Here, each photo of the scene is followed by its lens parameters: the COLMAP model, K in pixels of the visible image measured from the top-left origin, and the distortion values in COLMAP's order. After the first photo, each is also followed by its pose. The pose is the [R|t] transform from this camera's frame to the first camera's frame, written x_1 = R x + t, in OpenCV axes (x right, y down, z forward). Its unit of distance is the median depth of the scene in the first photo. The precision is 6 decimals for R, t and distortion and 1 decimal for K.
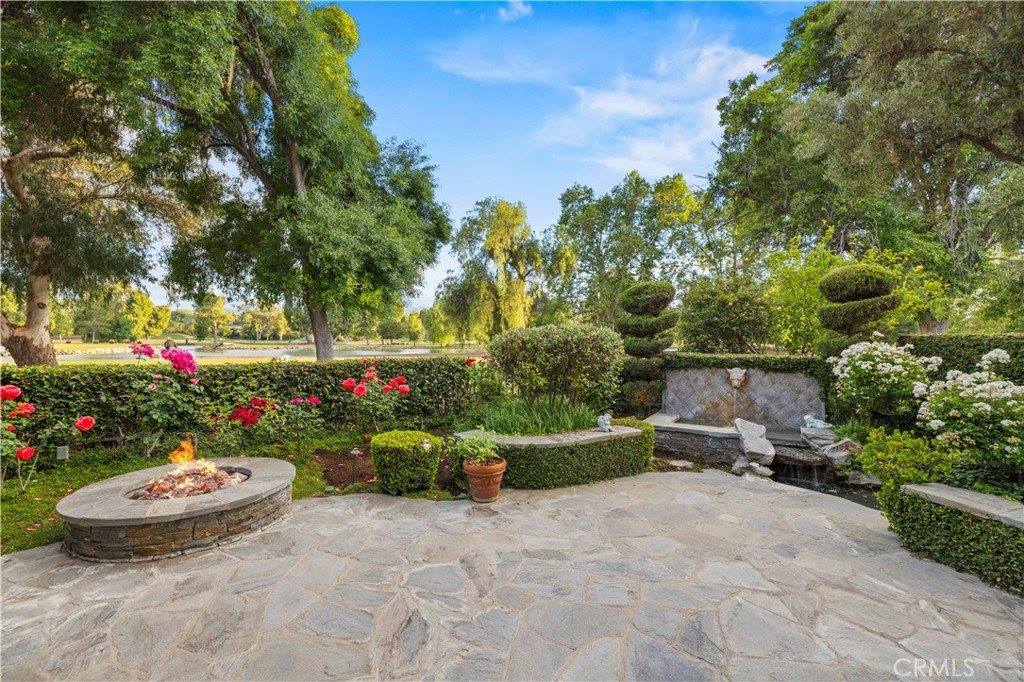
lens RADIAL K [[438.4, 0, 512.0], [0, 438.4, 341.0], [0, 0, 1]] dist [0.001373, 0.000078]
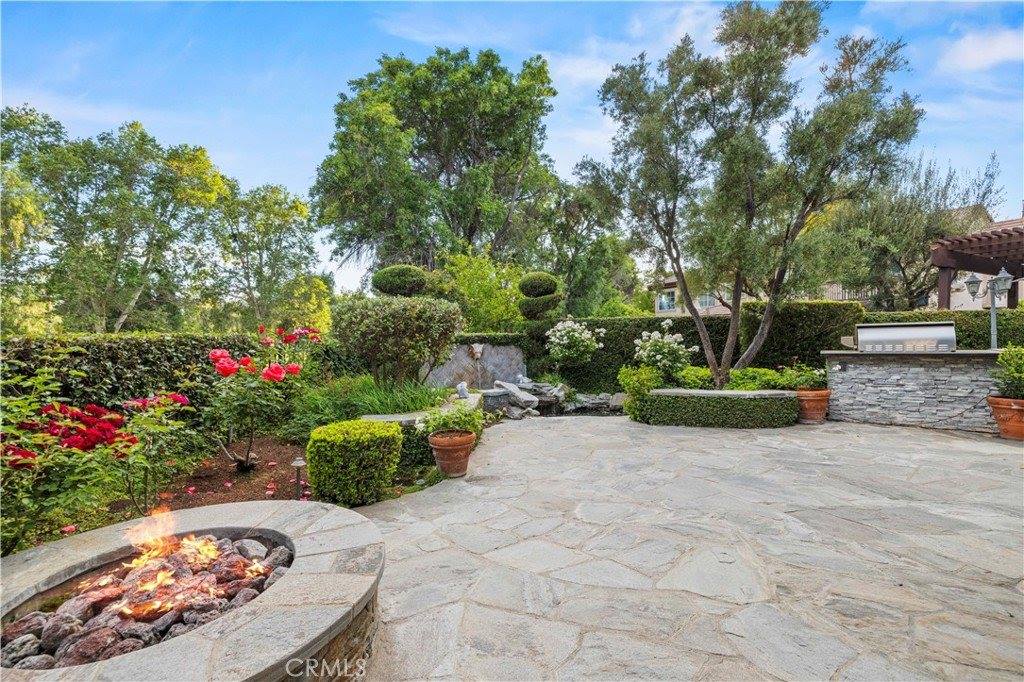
lens RADIAL K [[441.2, 0, 512.0], [0, 441.2, 341.0], [0, 0, 1]] dist [0.000180, 0.000110]
pose [[0.521826, -0.011474, 0.852975, -0.061041], [0.012601, 0.999904, 0.005741, 0.005782], [-0.852959, 0.007752, 0.521921, 0.031333]]
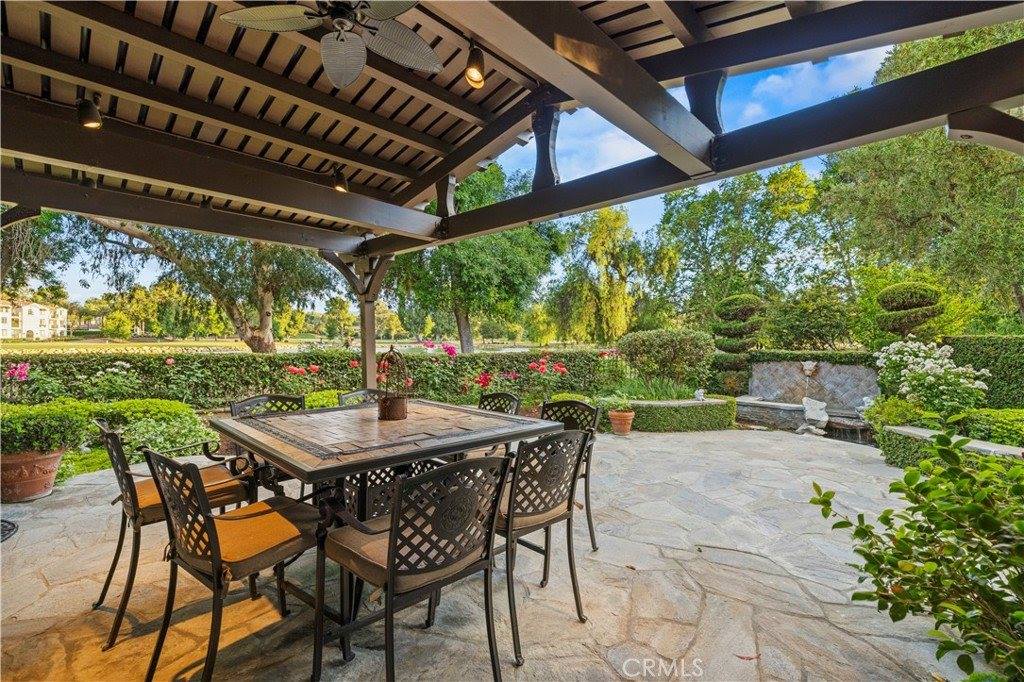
lens RADIAL K [[438.4, 0, 512.0], [0, 438.4, 341.0], [0, 0, 1]] dist [0.001373, 0.000078]
pose [[0.976007, 0.003130, -0.217716, -0.008297], [-0.002971, 0.999995, 0.001057, 0.000308], [0.217719, -0.000385, 0.976012, -0.056926]]
